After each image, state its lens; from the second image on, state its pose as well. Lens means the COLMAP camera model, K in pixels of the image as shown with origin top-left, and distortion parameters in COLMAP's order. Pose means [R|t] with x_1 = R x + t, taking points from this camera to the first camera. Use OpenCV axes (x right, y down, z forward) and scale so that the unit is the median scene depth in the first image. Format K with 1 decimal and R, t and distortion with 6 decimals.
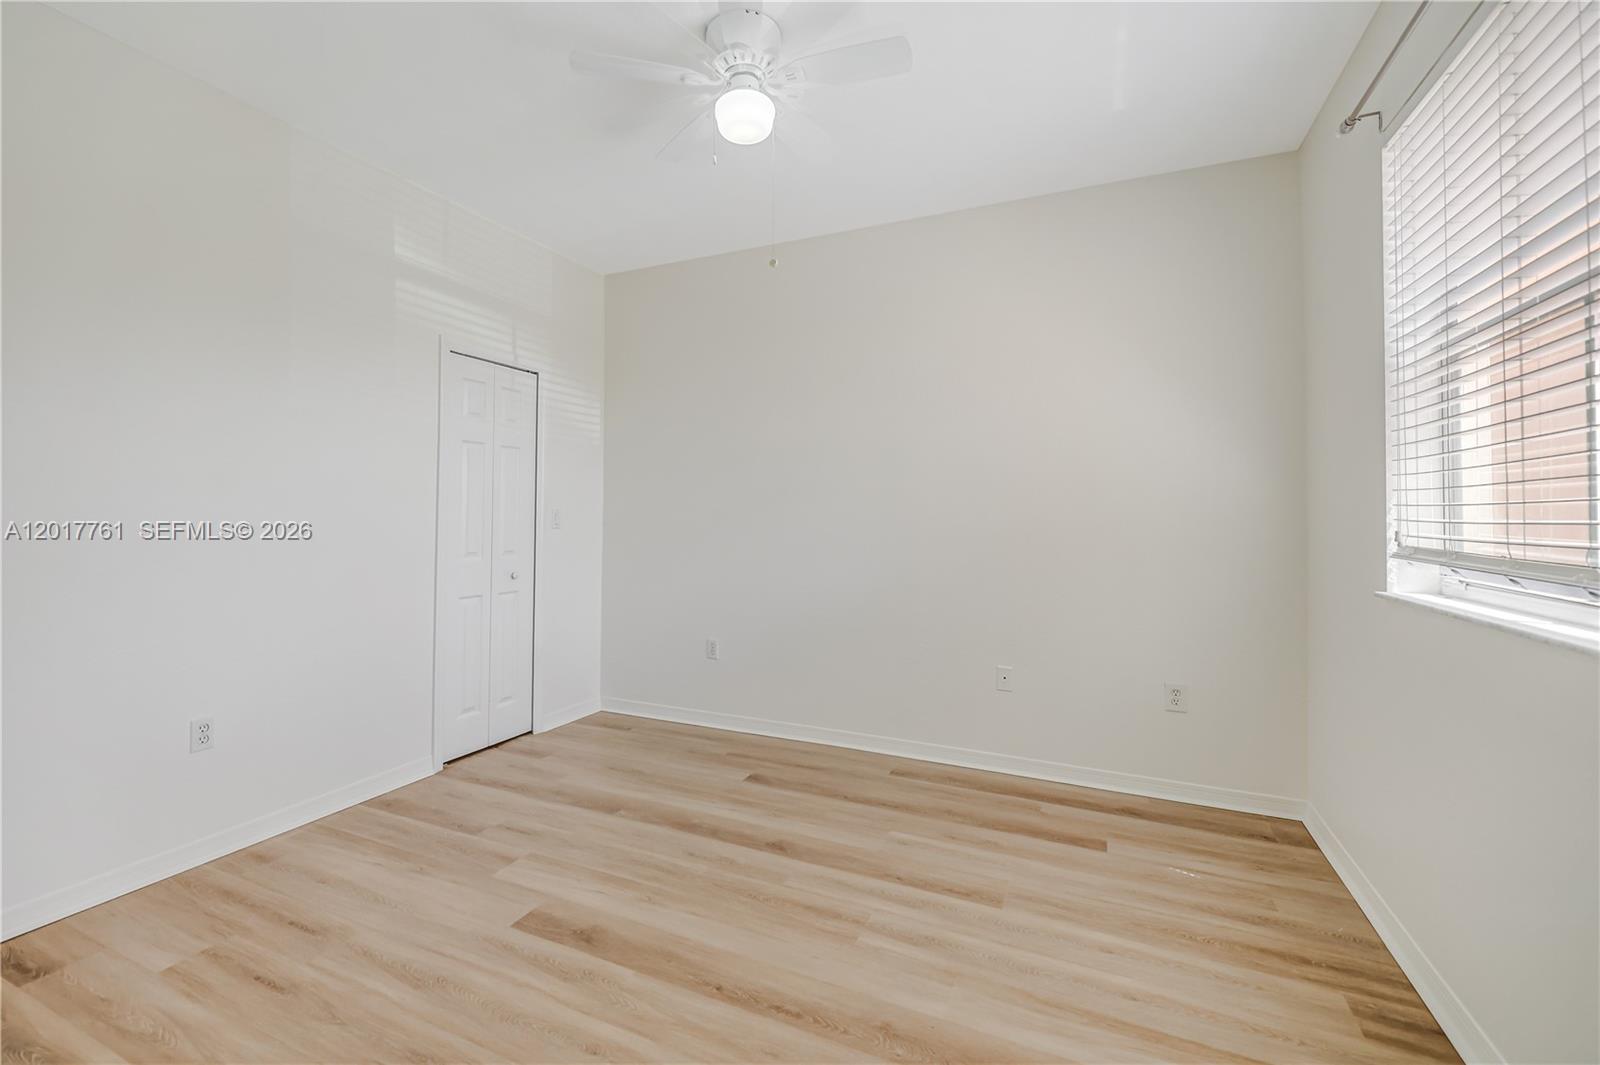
lens RADIAL K [[676.2, 0, 784.5], [0, 676.2, 519.7], [0, 0, 1]] dist [0.000127, 0.000098]
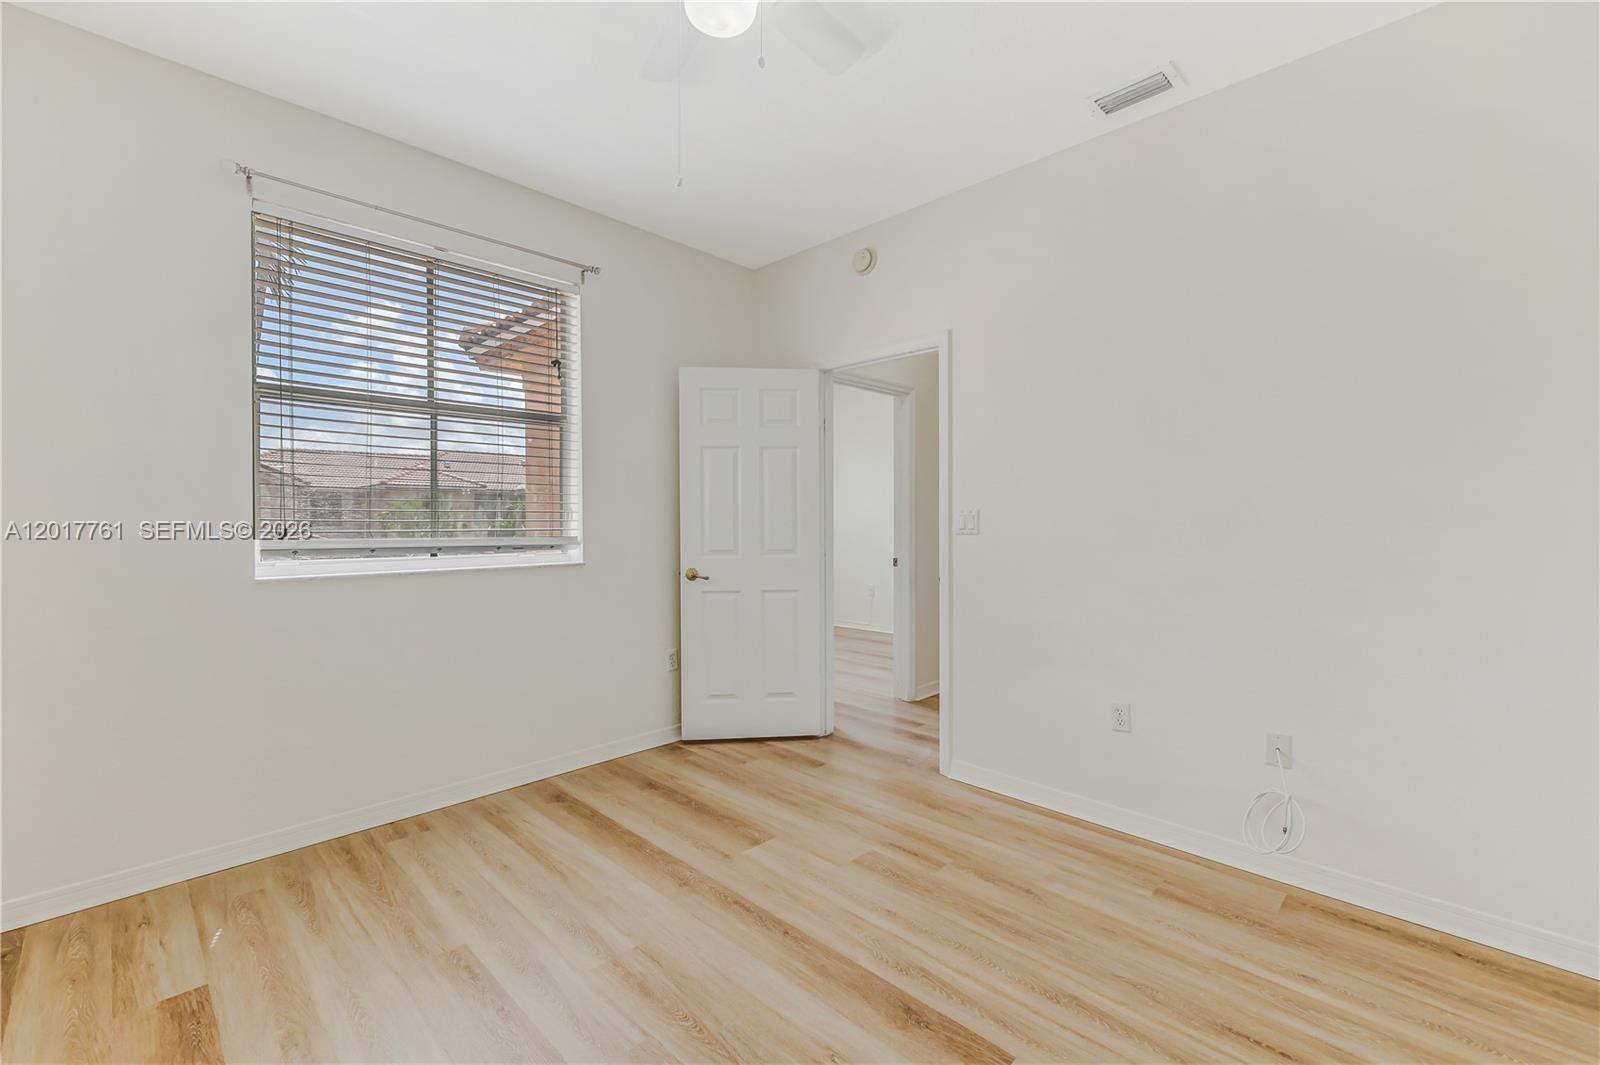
lens RADIAL K [[676.2, 0, 784.5], [0, 676.2, 519.7], [0, 0, 1]] dist [0.000127, 0.000098]
pose [[-0.938146, -0.003547, 0.346222, -0.467282], [-0.002145, 0.999988, 0.004433, -0.006839], [-0.346233, 0.003416, -0.938142, 1.987538]]
